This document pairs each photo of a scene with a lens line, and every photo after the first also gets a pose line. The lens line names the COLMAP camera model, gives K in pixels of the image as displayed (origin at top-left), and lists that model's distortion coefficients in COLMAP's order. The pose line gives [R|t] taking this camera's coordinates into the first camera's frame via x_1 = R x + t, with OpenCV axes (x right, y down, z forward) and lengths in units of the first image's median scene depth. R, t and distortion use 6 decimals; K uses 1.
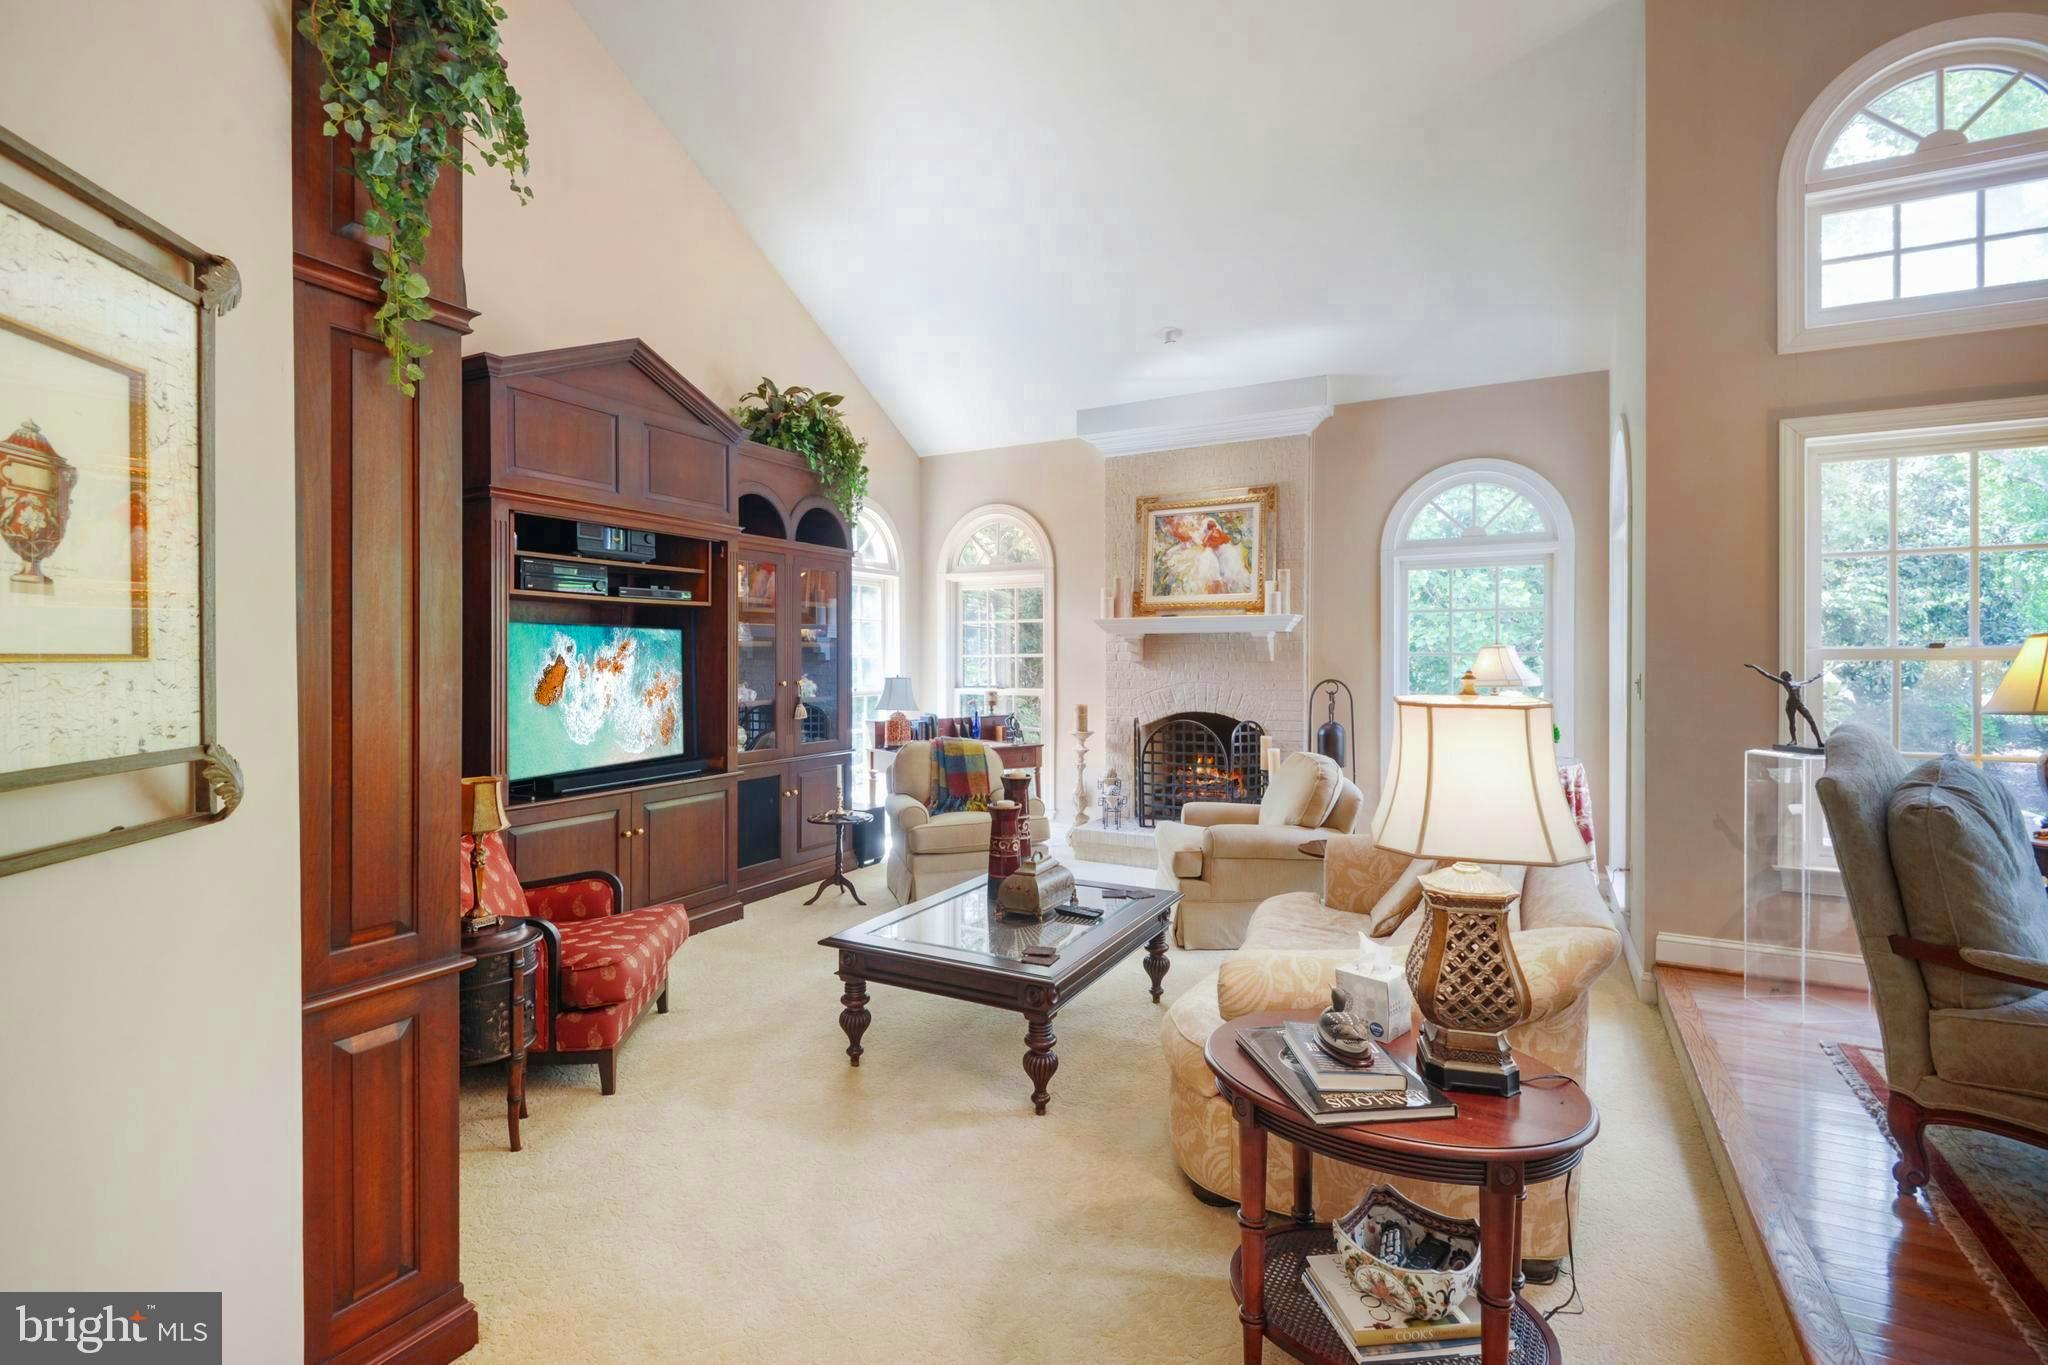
lens RADIAL K [[936.4, 0, 1016.0], [0, 936.4, 667.2], [0, 0, 1]] dist [0.018076, -0.010077]
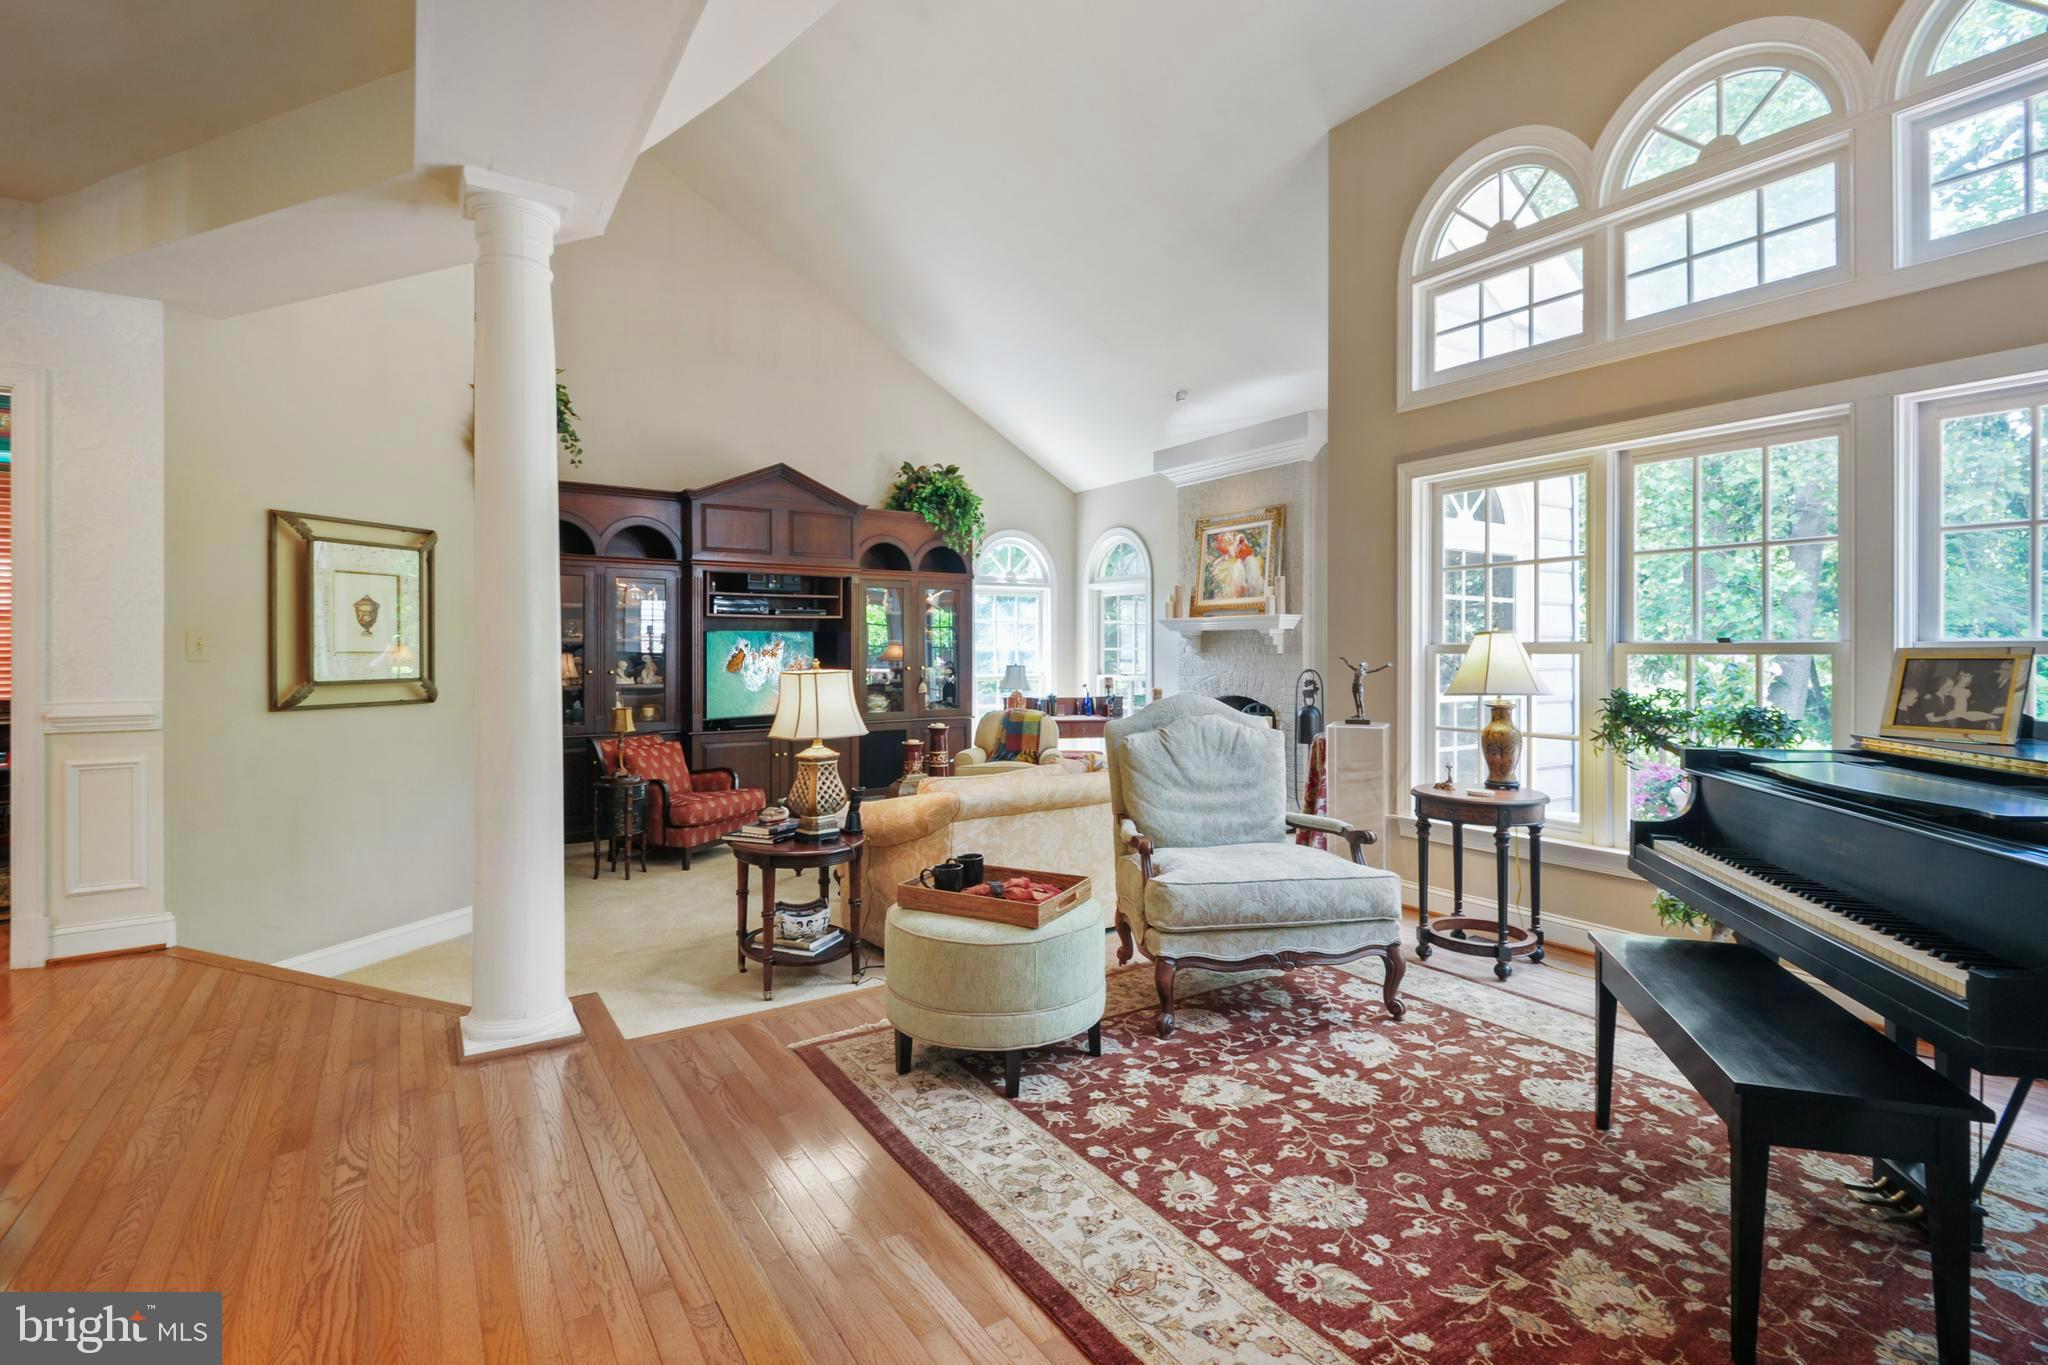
lens RADIAL K [[948.6, 0, 1027.9], [0, 948.6, 662.5], [0, 0, 1]] dist [0.017433, -0.000018]
pose [[0.881301, 0.004770, -0.472531, 0.641627], [-0.002963, 0.999985, 0.004568, 0.000878], [0.472546, -0.002626, 0.881302, -0.241600]]
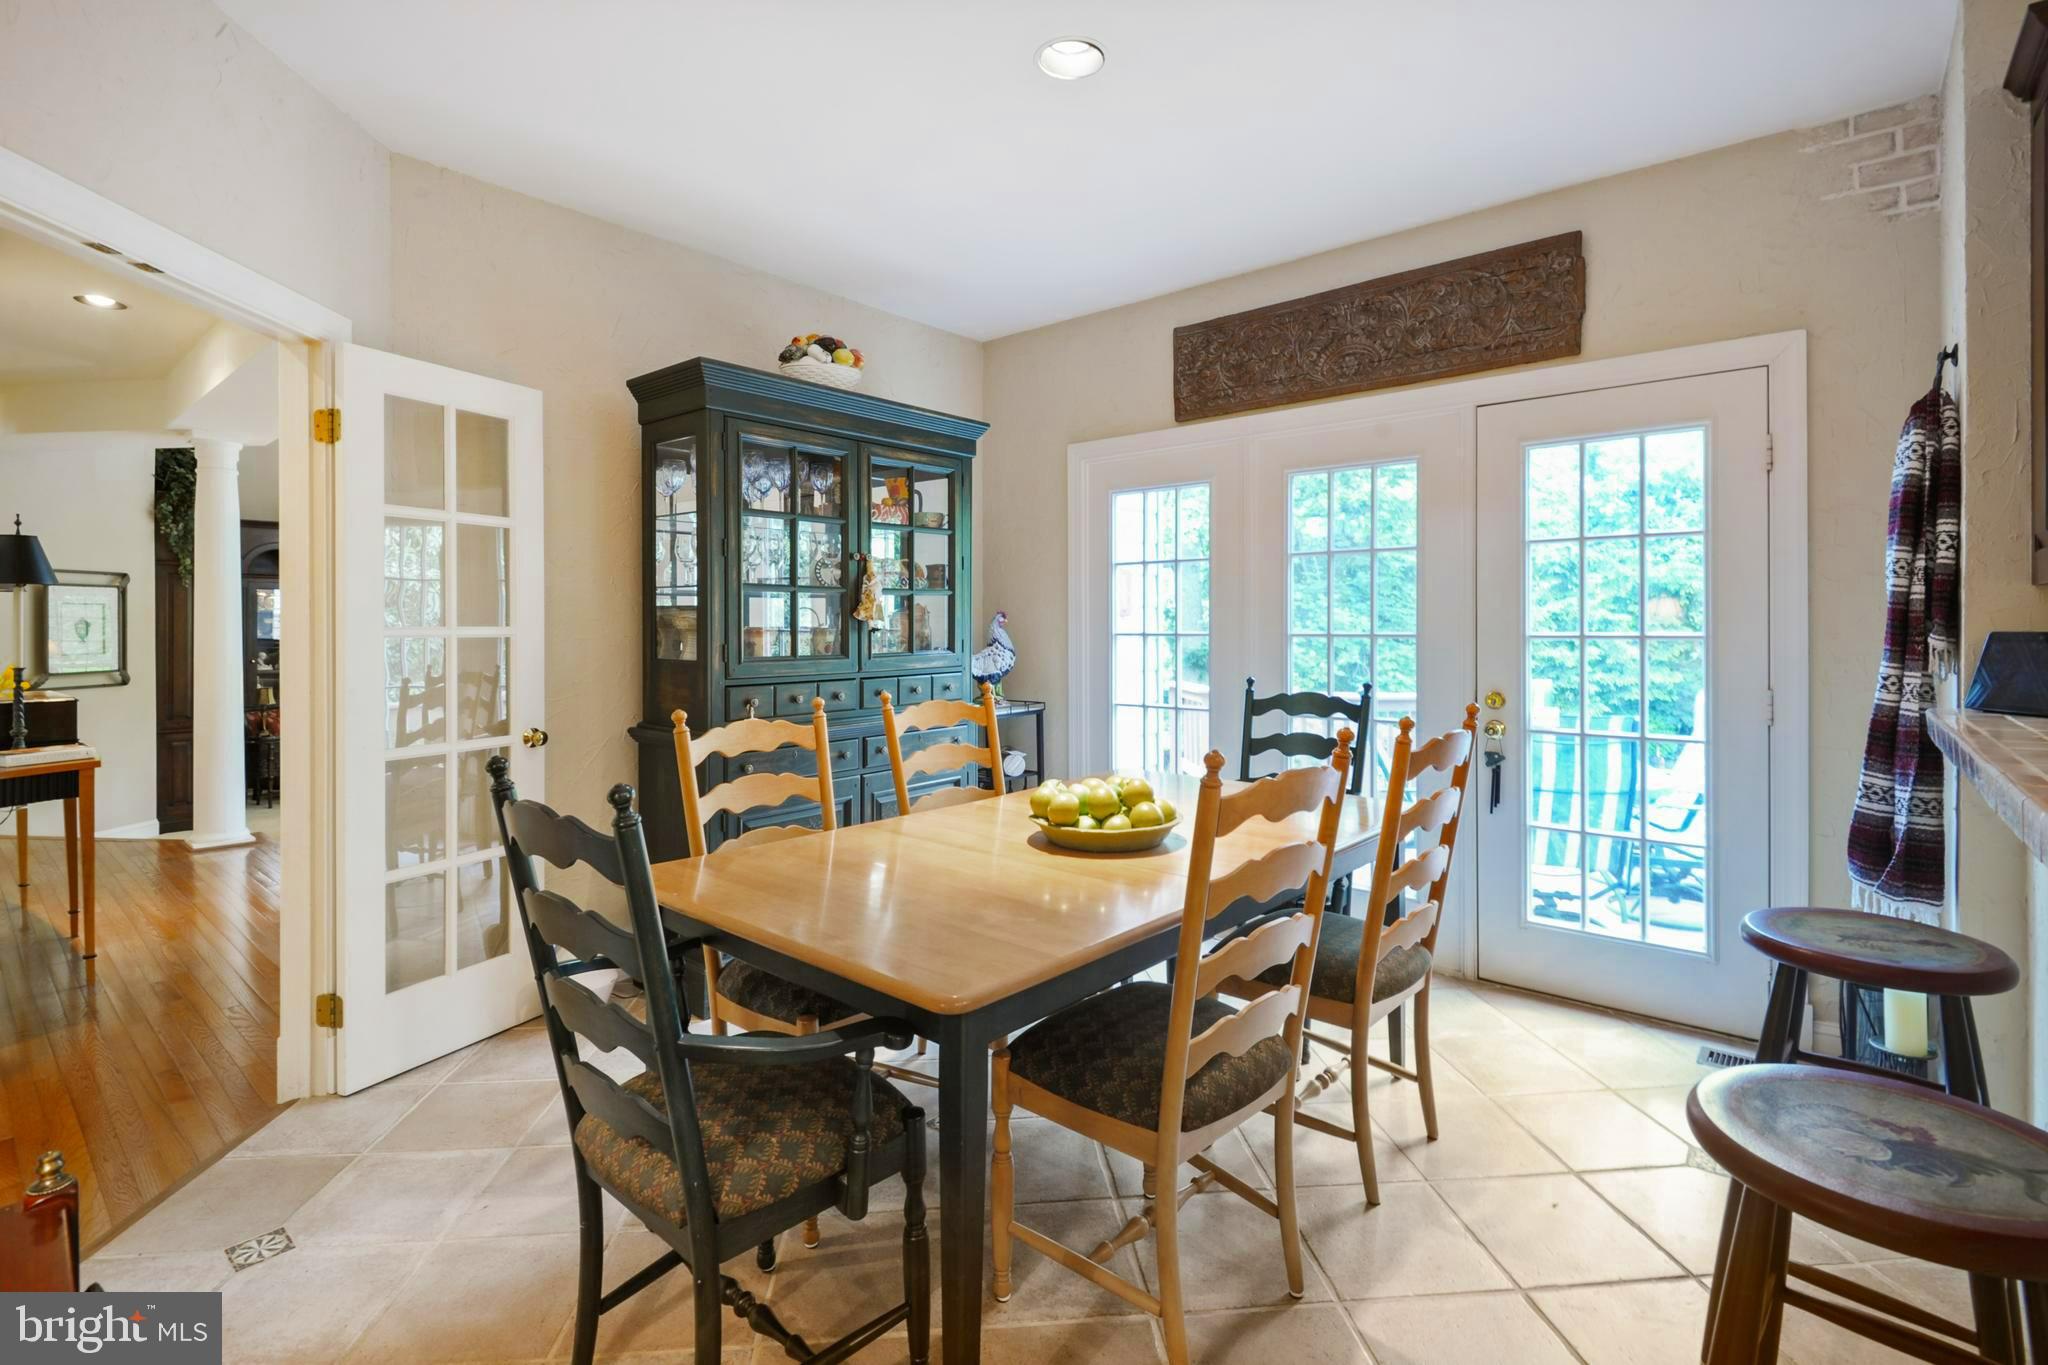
lens RADIAL K [[952.6, 0, 1019.0], [0, 952.6, 624.0], [0, 0, 1]] dist [0.002187, -0.000204]
pose [[0.978386, -0.003921, -0.206747, 1.232604], [0.002060, 0.999955, -0.009217, -0.026630], [0.206774, 0.008592, 0.978351, -0.761896]]
